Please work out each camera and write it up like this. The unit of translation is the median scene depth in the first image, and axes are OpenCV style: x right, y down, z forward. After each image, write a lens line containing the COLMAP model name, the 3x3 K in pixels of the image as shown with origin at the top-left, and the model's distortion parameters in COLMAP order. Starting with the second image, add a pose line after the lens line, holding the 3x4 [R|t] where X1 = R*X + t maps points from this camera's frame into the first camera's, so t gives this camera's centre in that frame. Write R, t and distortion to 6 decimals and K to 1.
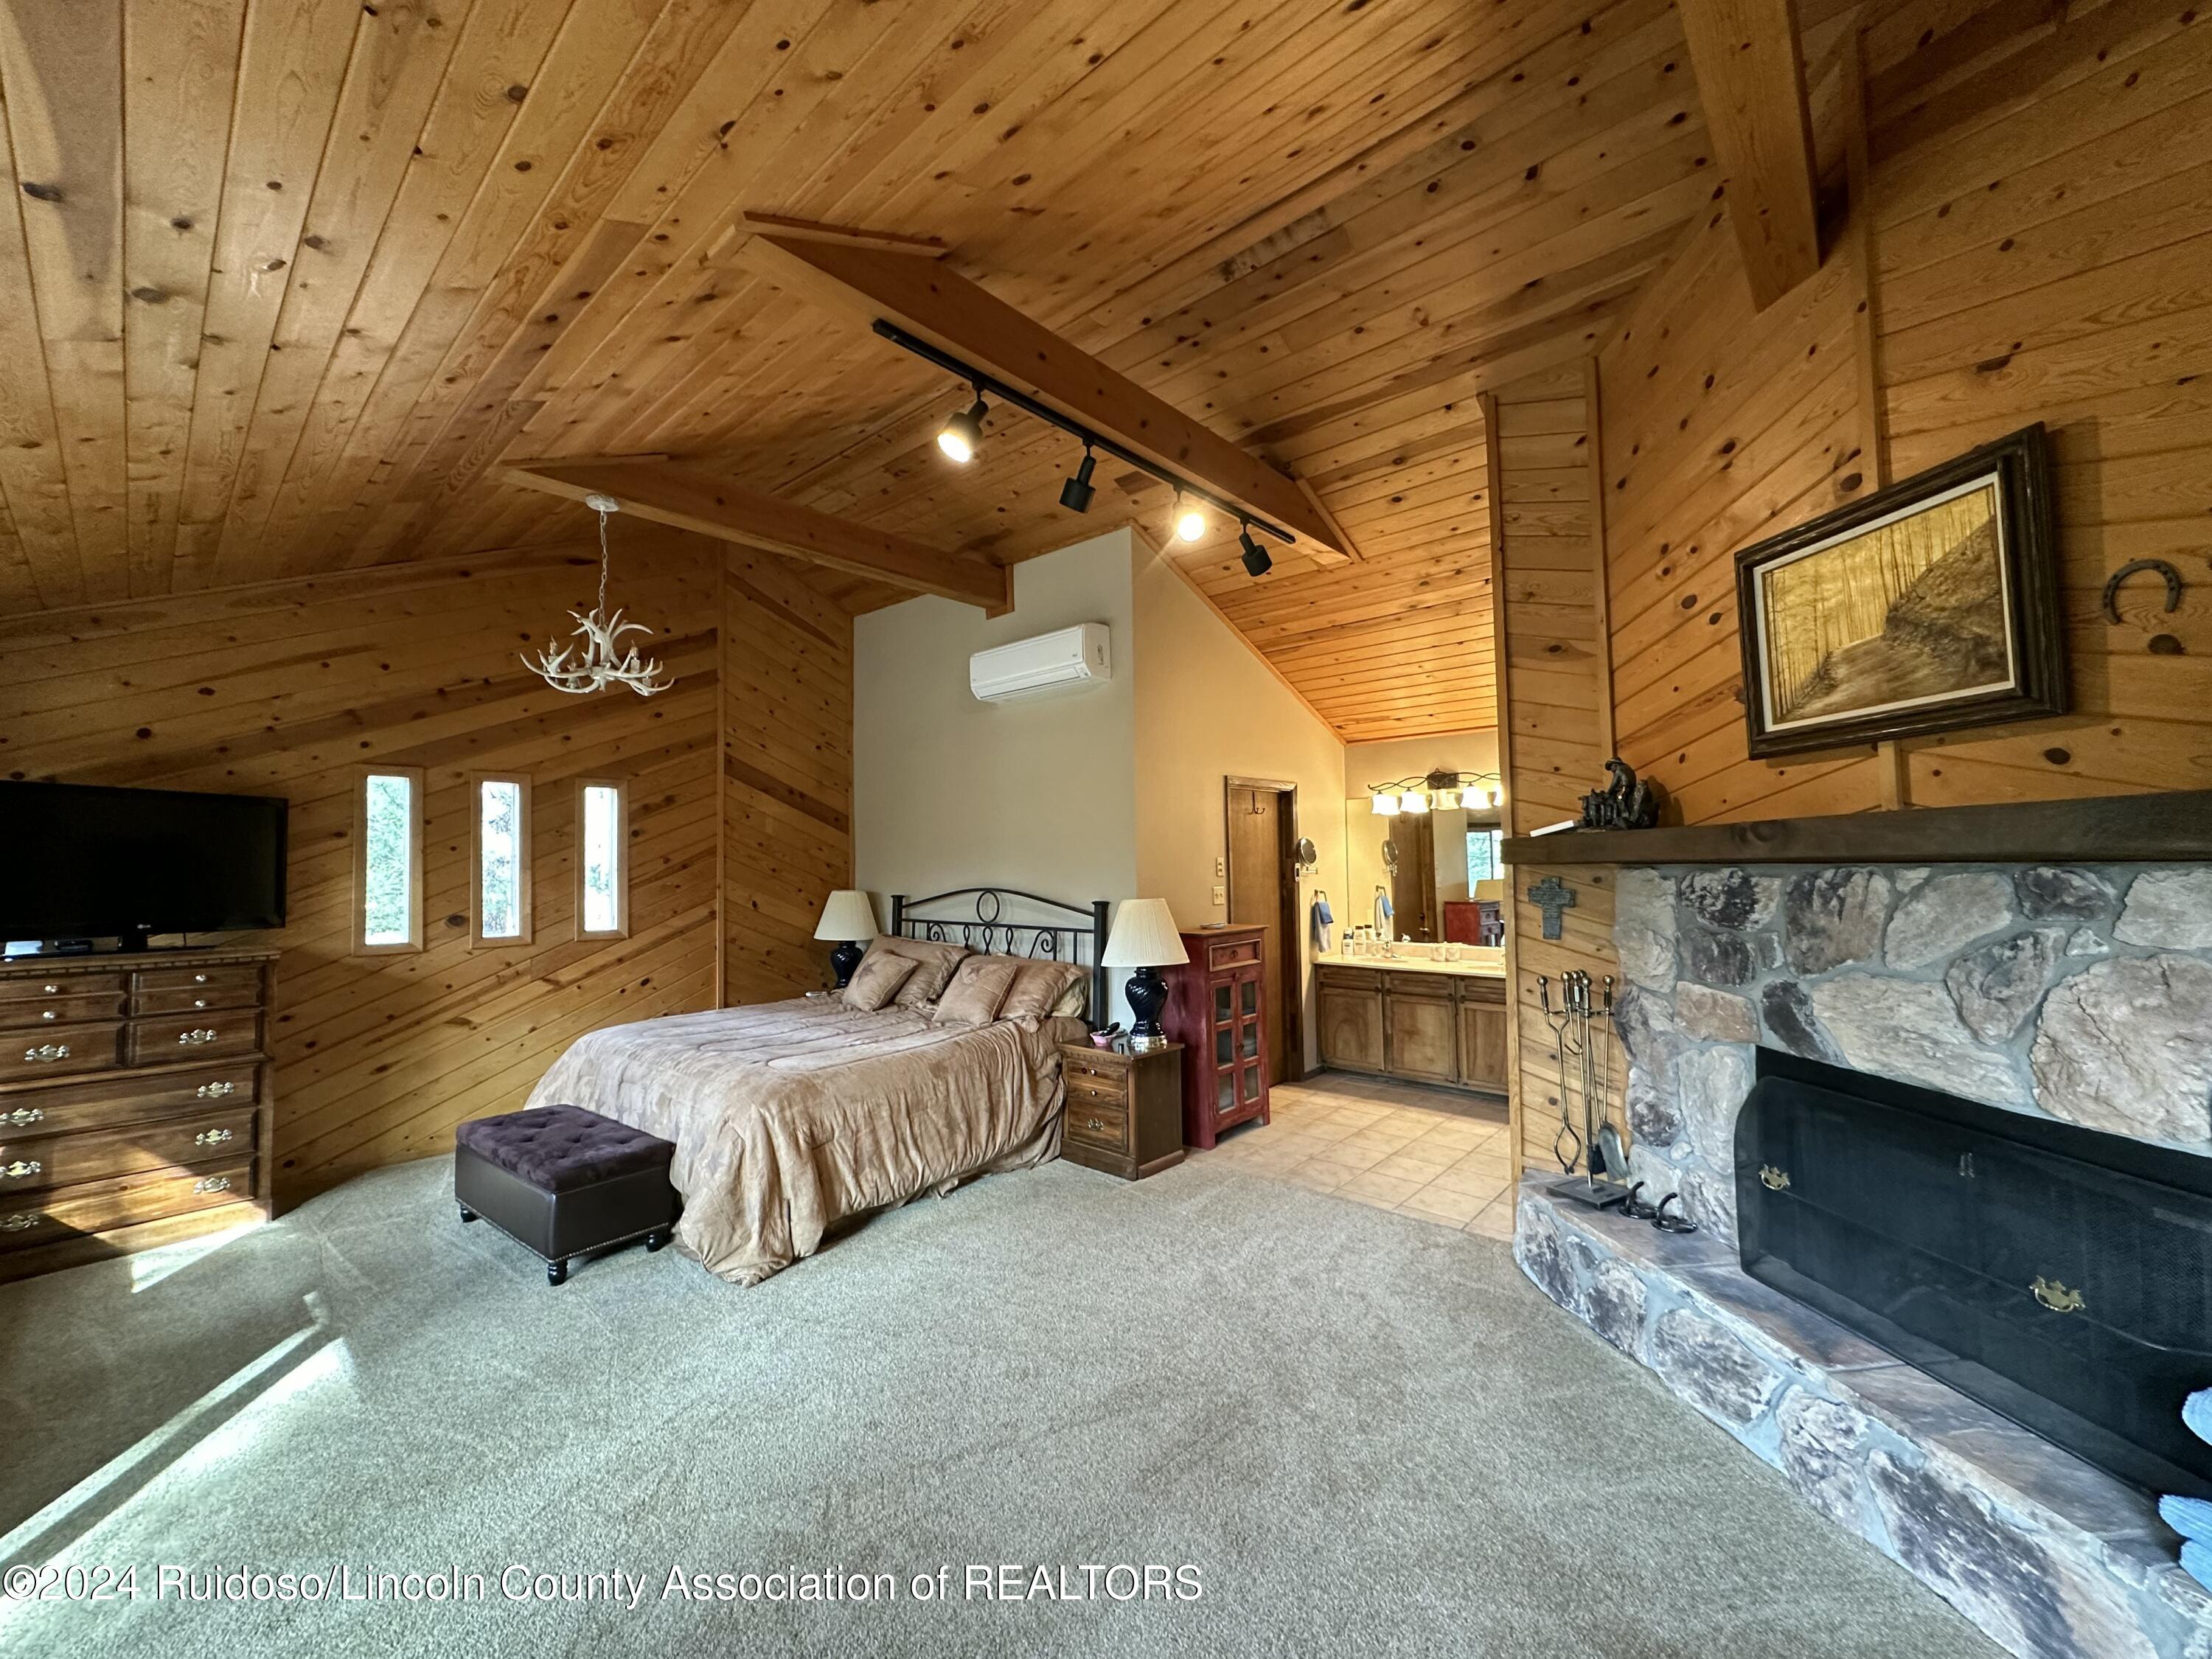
lens RADIAL K [[884.5, 0, 1104.6], [0, 884.5, 821.6], [0, 0, 1]] dist [-0.002649, -0.000097]
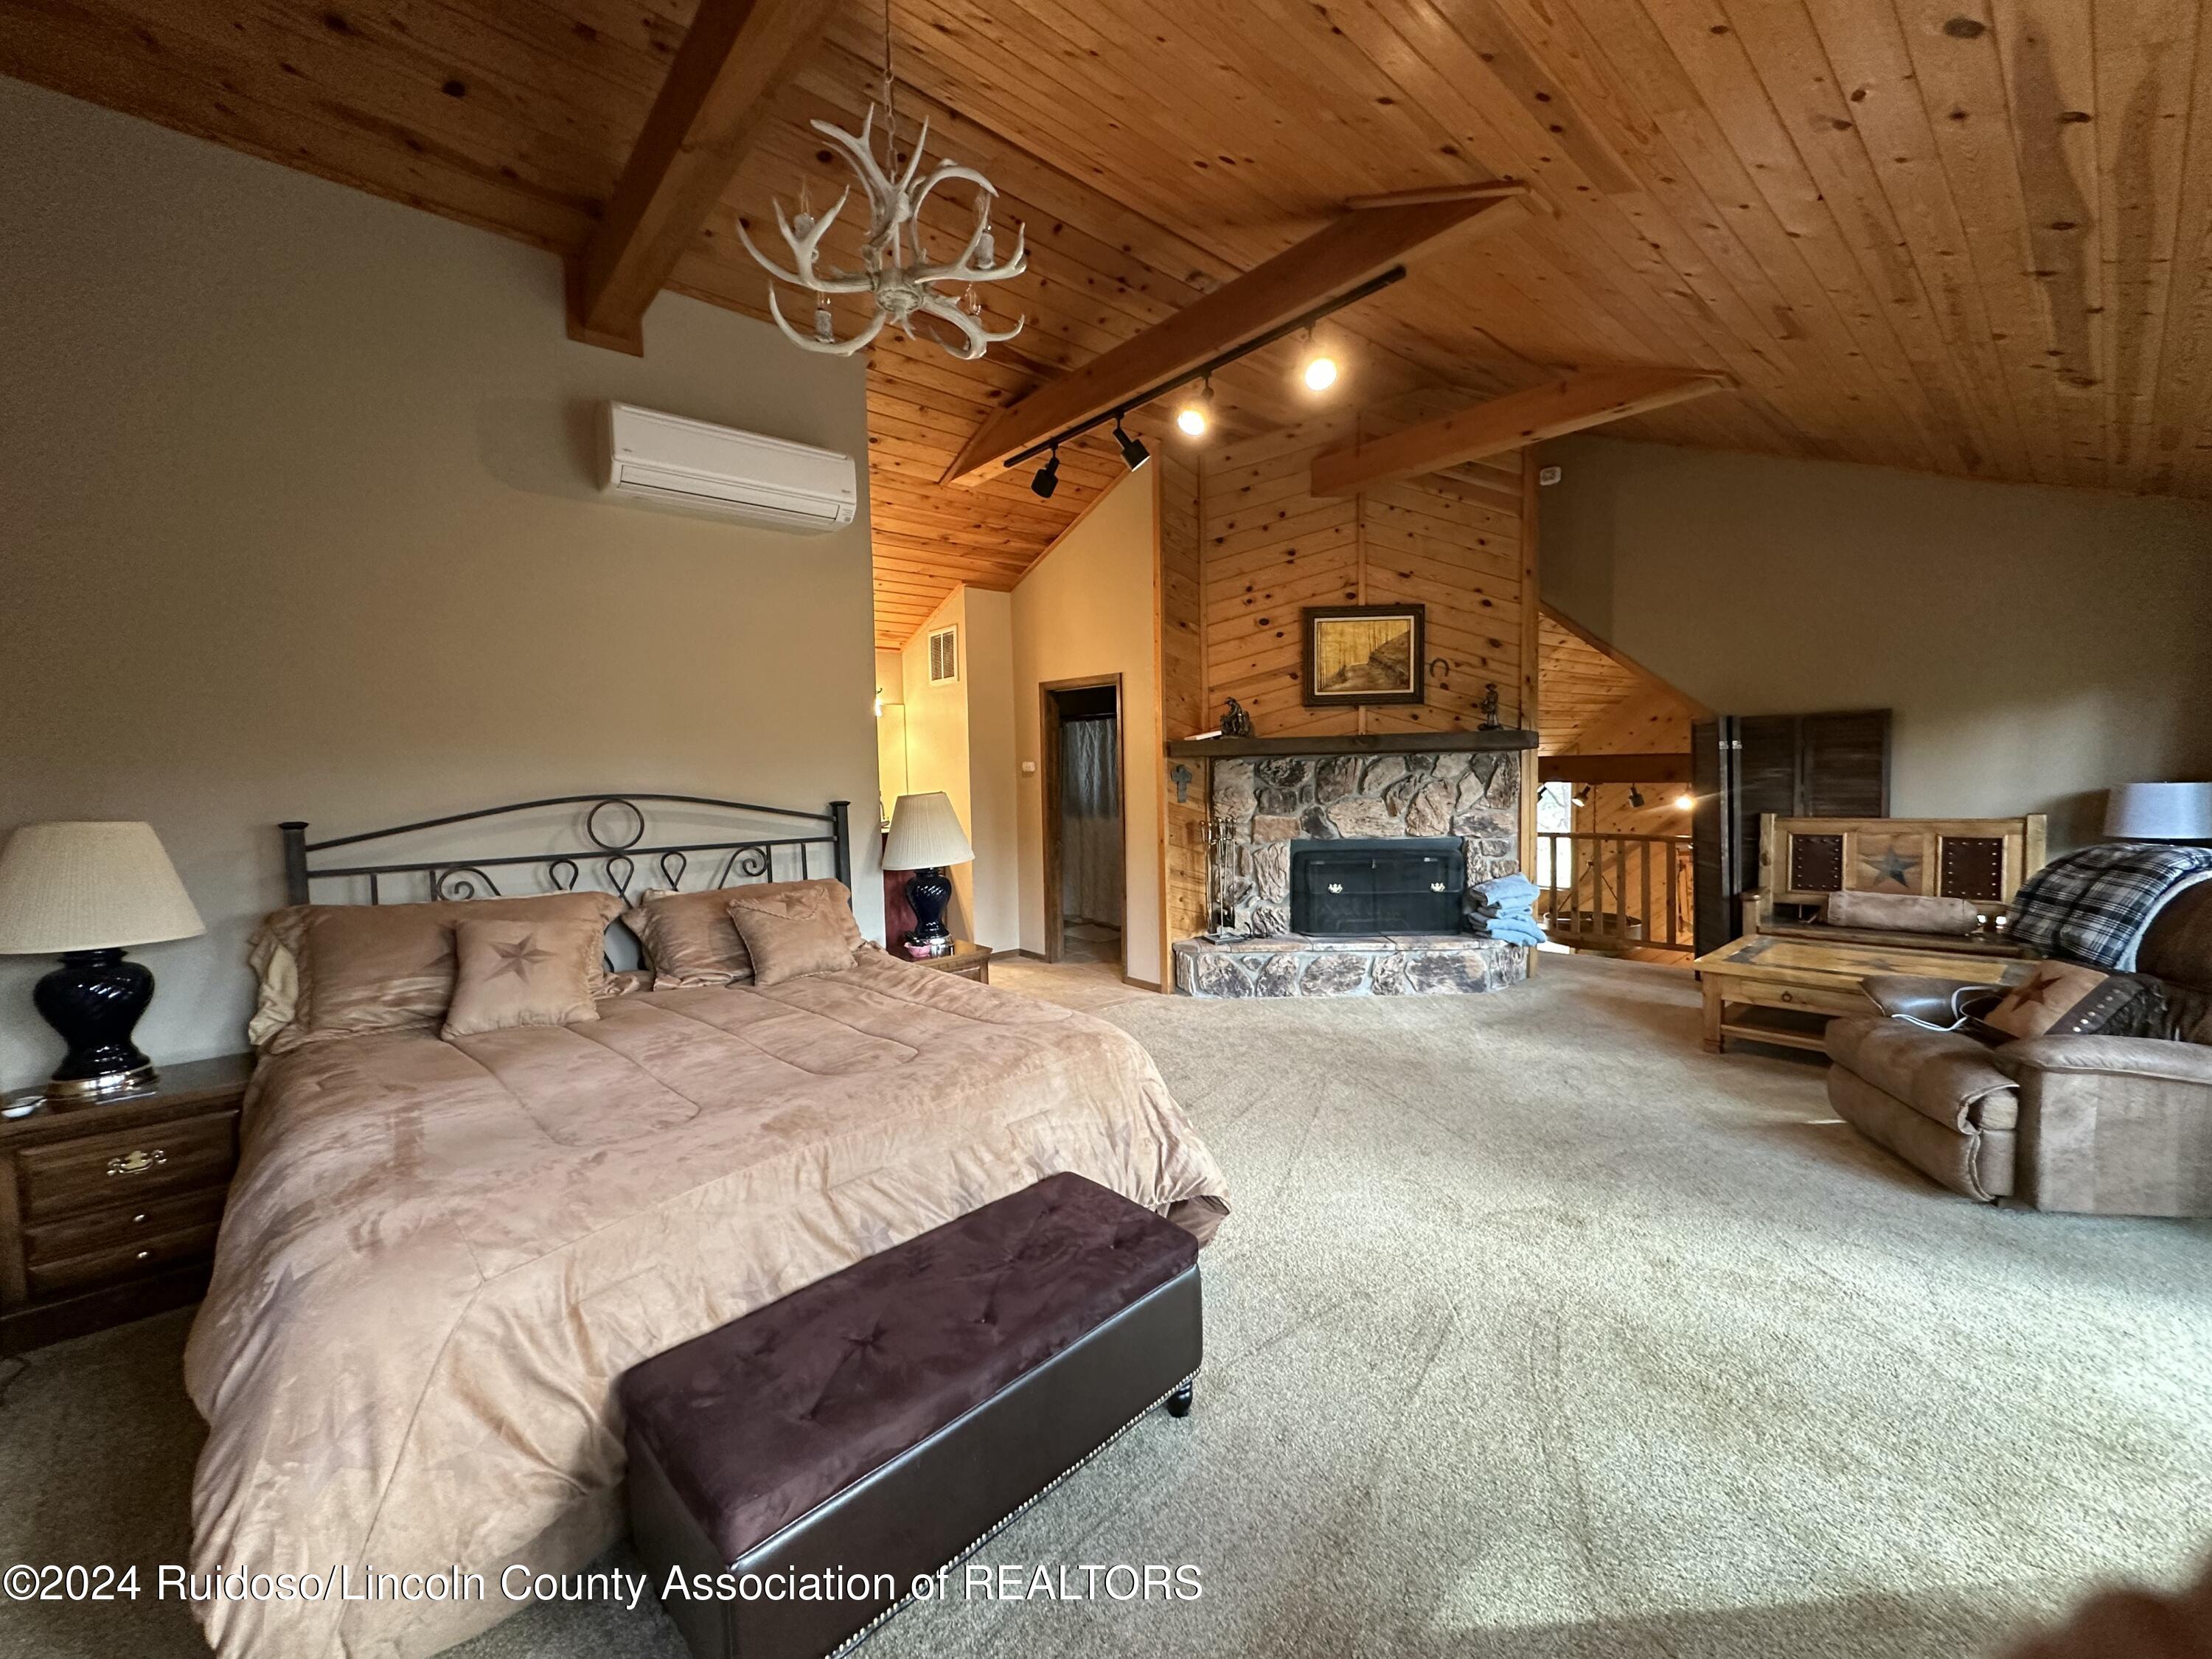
lens RADIAL K [[884.5, 0, 1105.4], [0, 884.5, 825.8], [0, 0, 1]] dist [-0.002649, -0.000097]
pose [[0.116774, -0.053190, 0.991733, -1.566234], [-0.025596, 0.998072, 0.056544, 0.116661], [-0.992829, -0.031988, 0.115188, 1.290401]]
